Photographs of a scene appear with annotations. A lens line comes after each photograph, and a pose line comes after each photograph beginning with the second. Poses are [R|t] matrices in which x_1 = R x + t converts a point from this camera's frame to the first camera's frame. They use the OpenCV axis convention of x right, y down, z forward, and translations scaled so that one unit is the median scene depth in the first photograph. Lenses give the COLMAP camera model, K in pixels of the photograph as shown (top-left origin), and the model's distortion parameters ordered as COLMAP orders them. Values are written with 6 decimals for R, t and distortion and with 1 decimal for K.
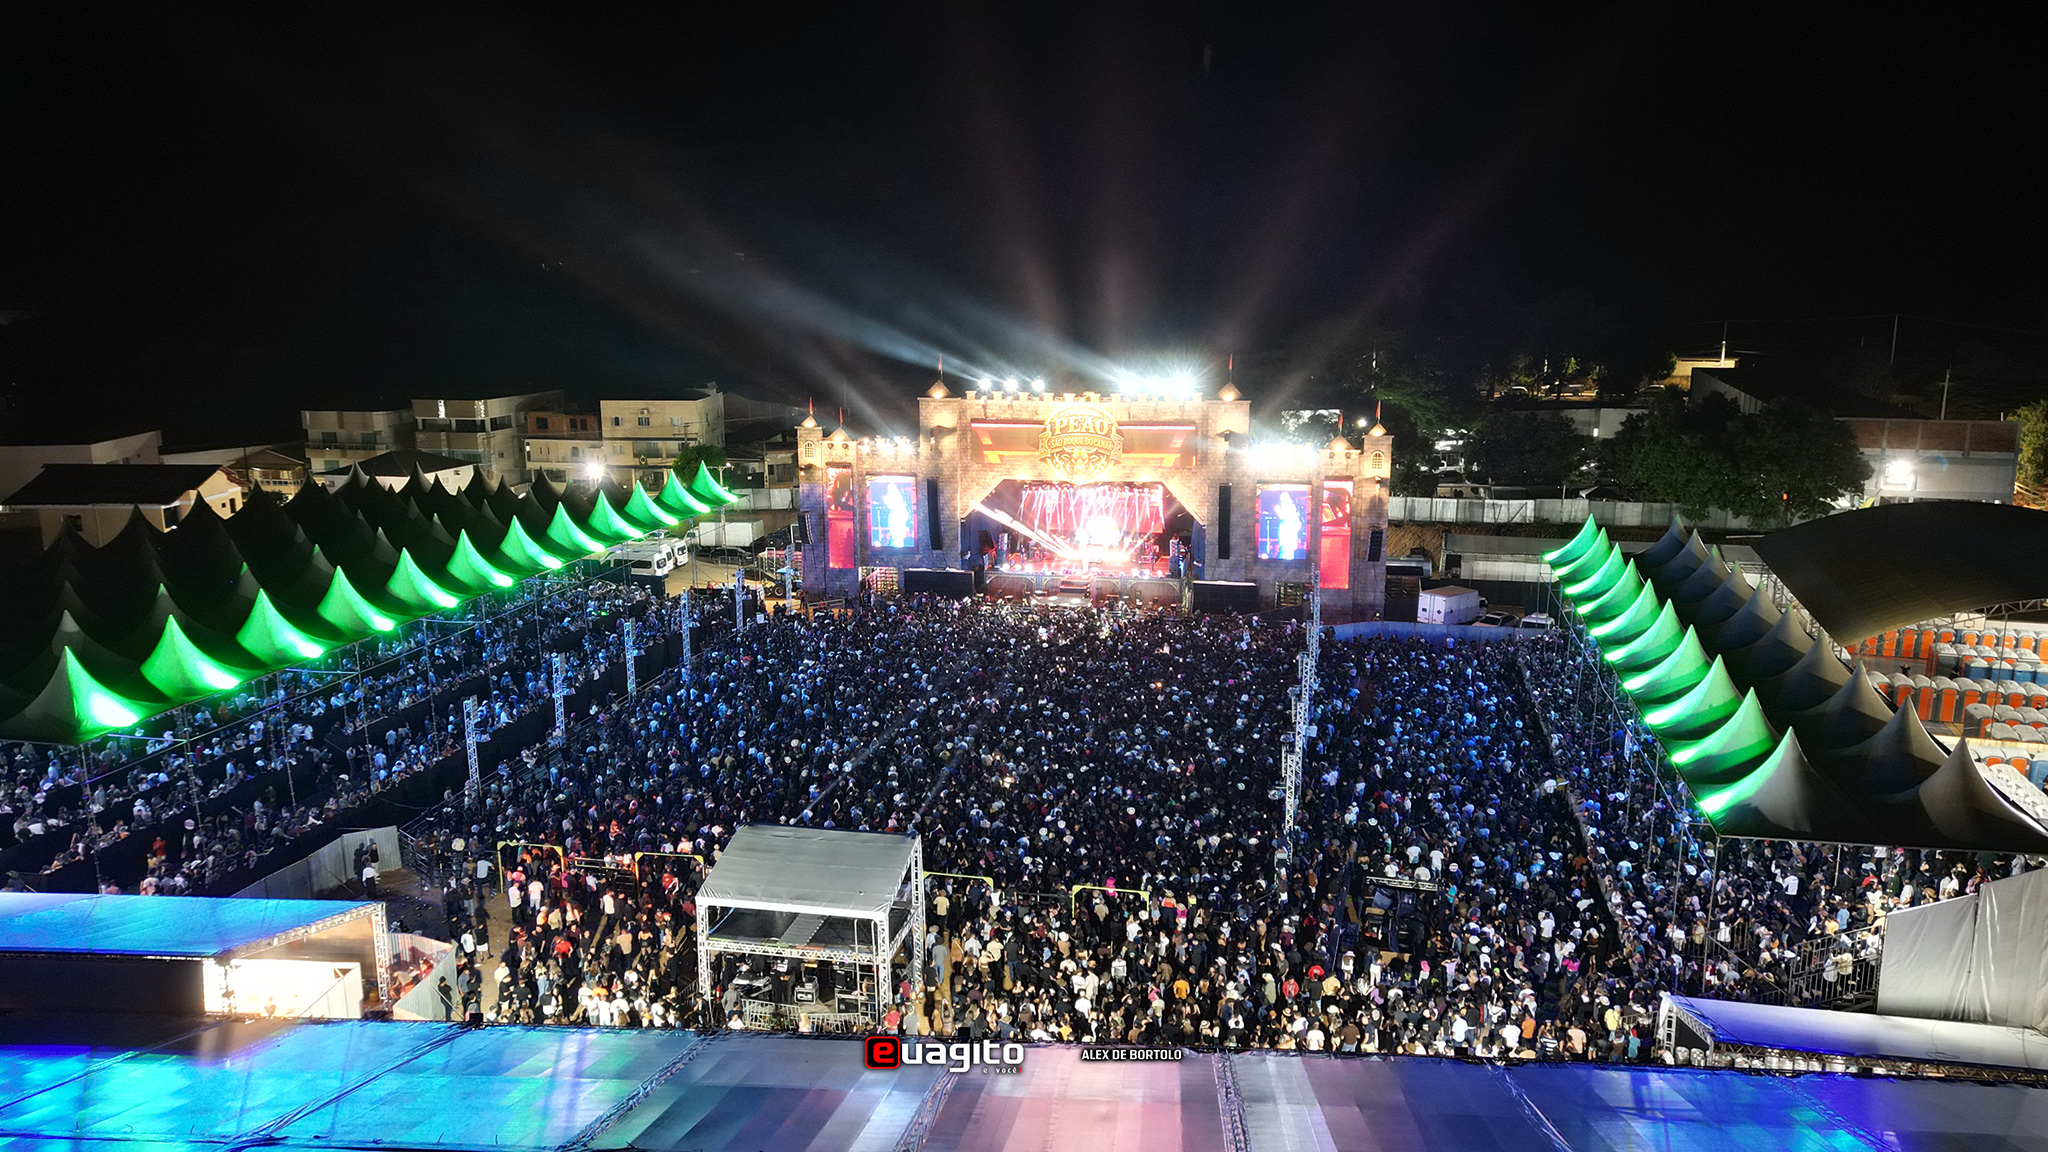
lens RADIAL K [[1439.8, 0, 1024.0], [0, 1439.8, 576.0], [0, 0, 1]] dist [0.092514, -0.105779]
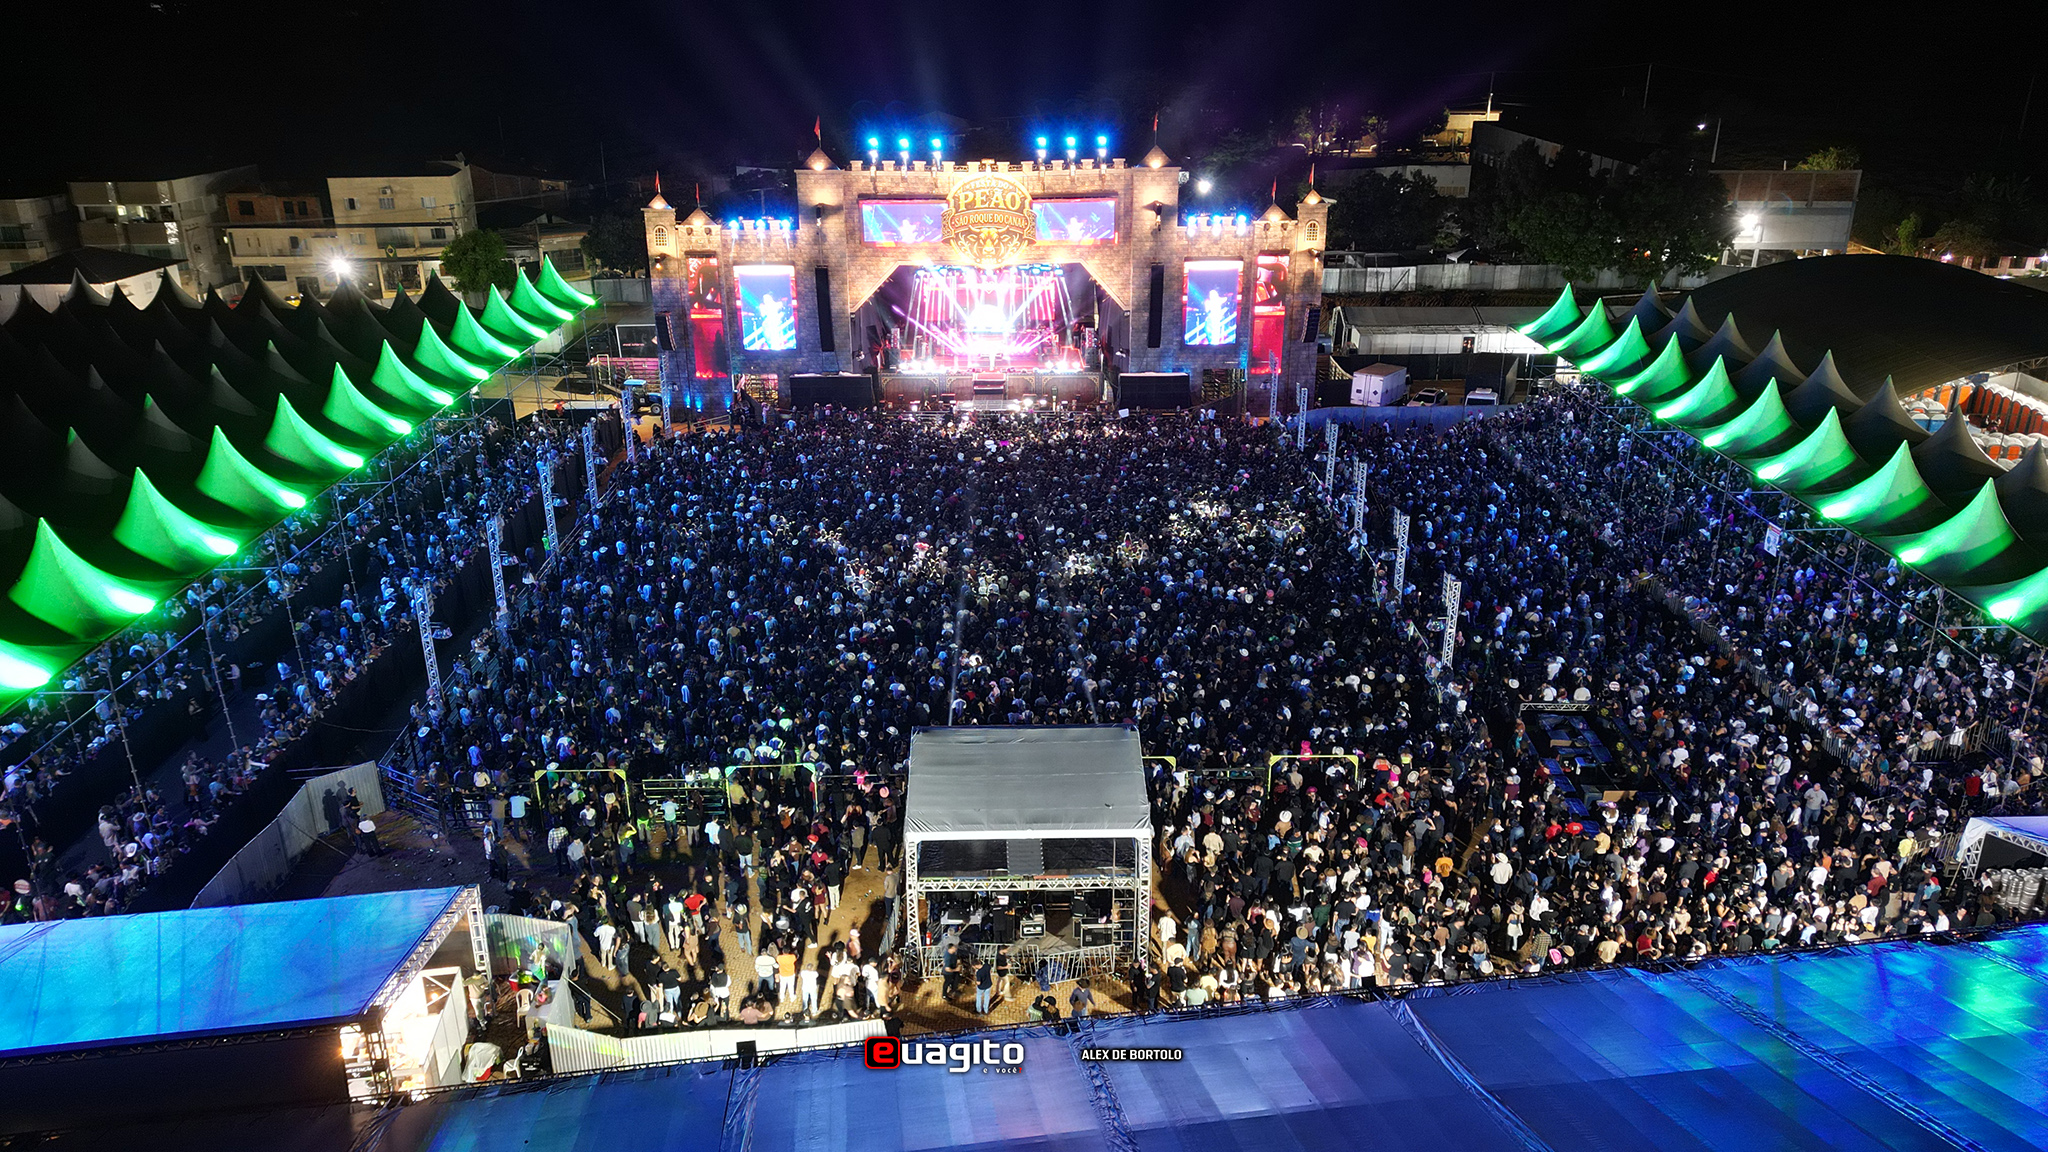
lens RADIAL K [[1439.8, 0, 1024.0], [0, 1439.8, 576.0], [0, 0, 1]] dist [0.092514, -0.105779]
pose [[0.972283, -0.082153, 0.218898, -0.148561], [0.046953, 0.985770, 0.161412, -0.019778], [-0.229044, -0.146660, 0.962304, 0.110617]]
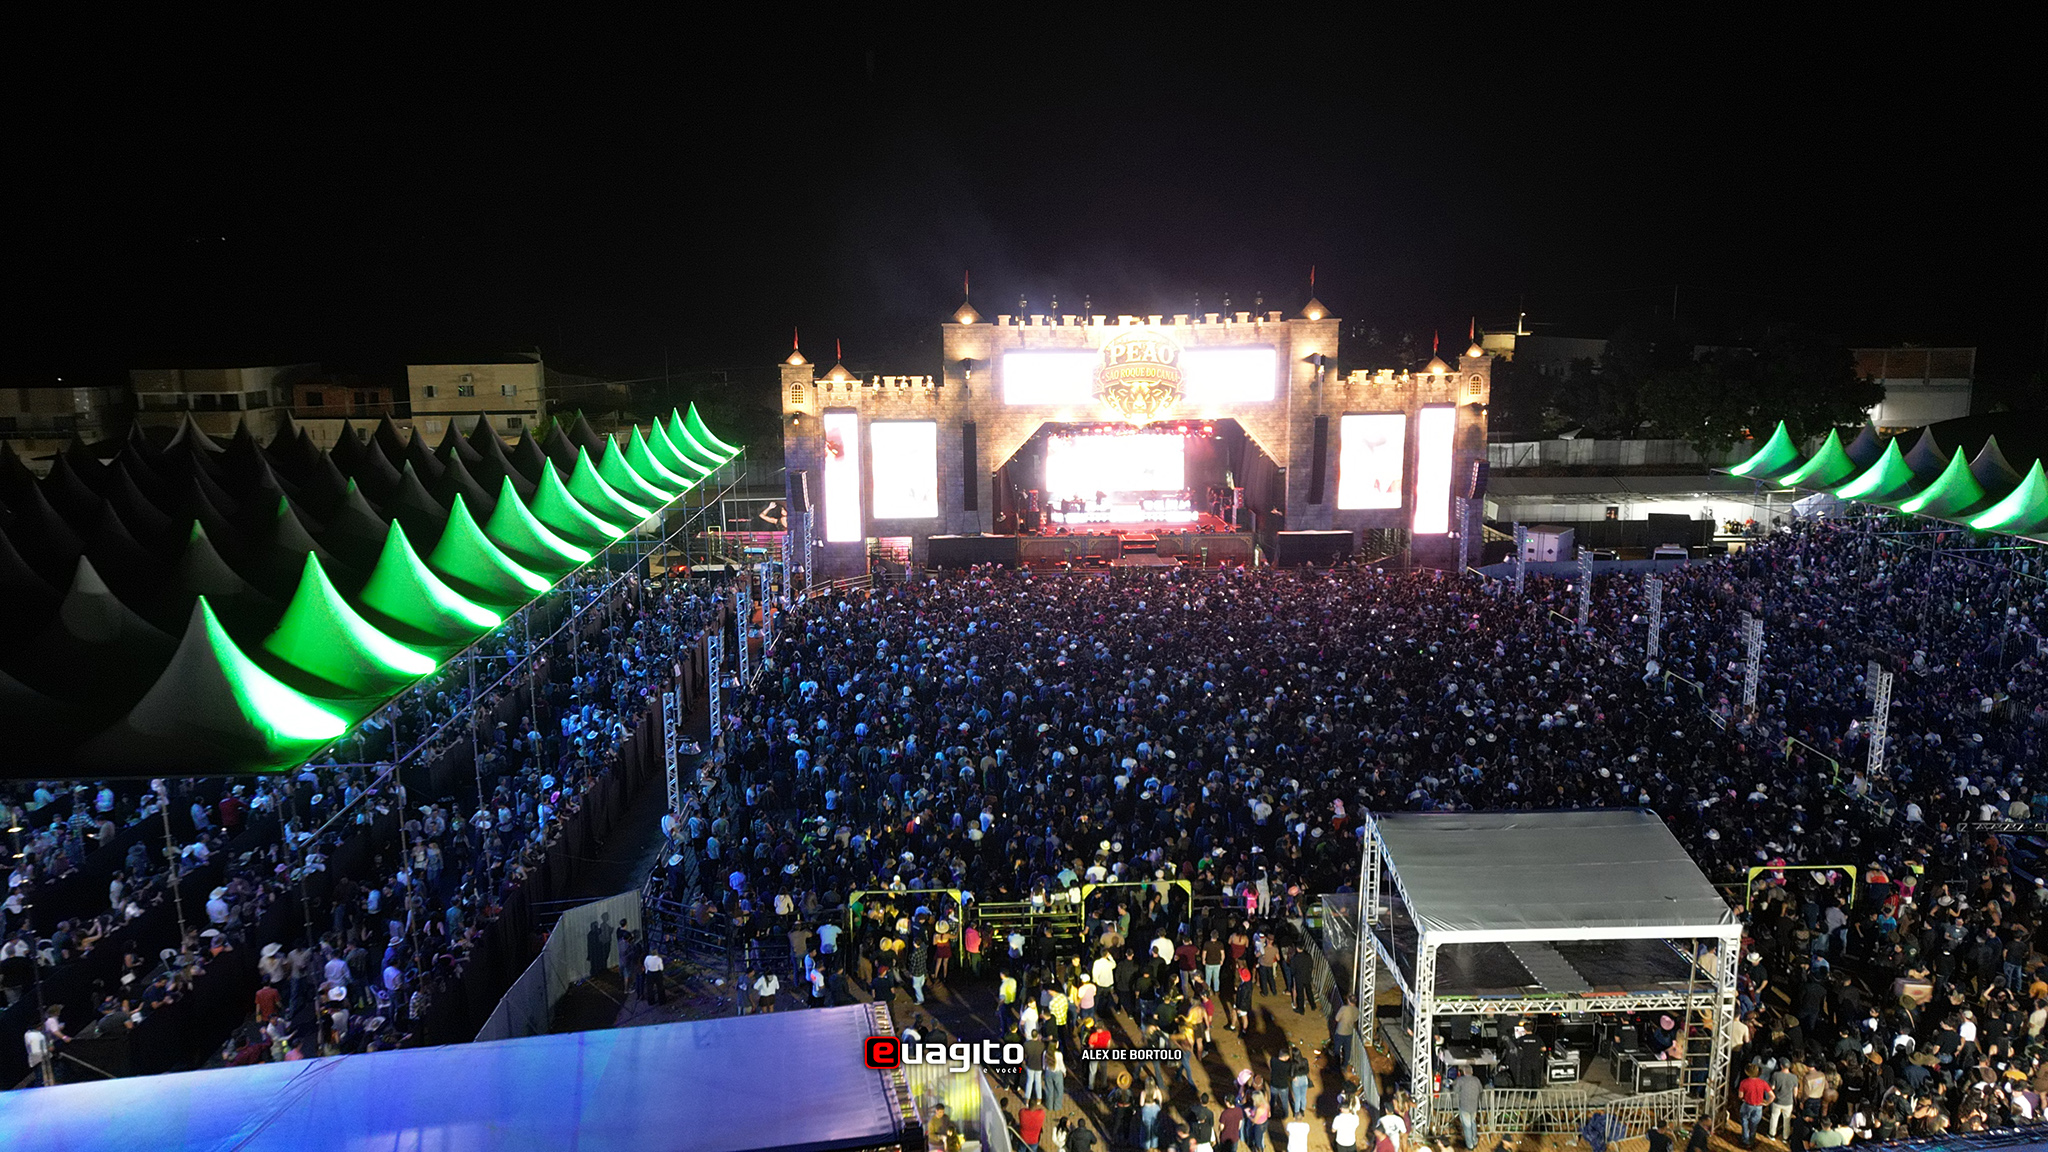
lens RADIAL K [[1439.8, 0, 1024.0], [0, 1439.8, 576.0], [0, 0, 1]] dist [0.092514, -0.105779]
pose [[0.964001, -0.051181, 0.260927, -0.247568], [0.056732, 0.998294, -0.013780, 0.032067], [-0.259777, 0.028087, 0.965260, 0.204795]]
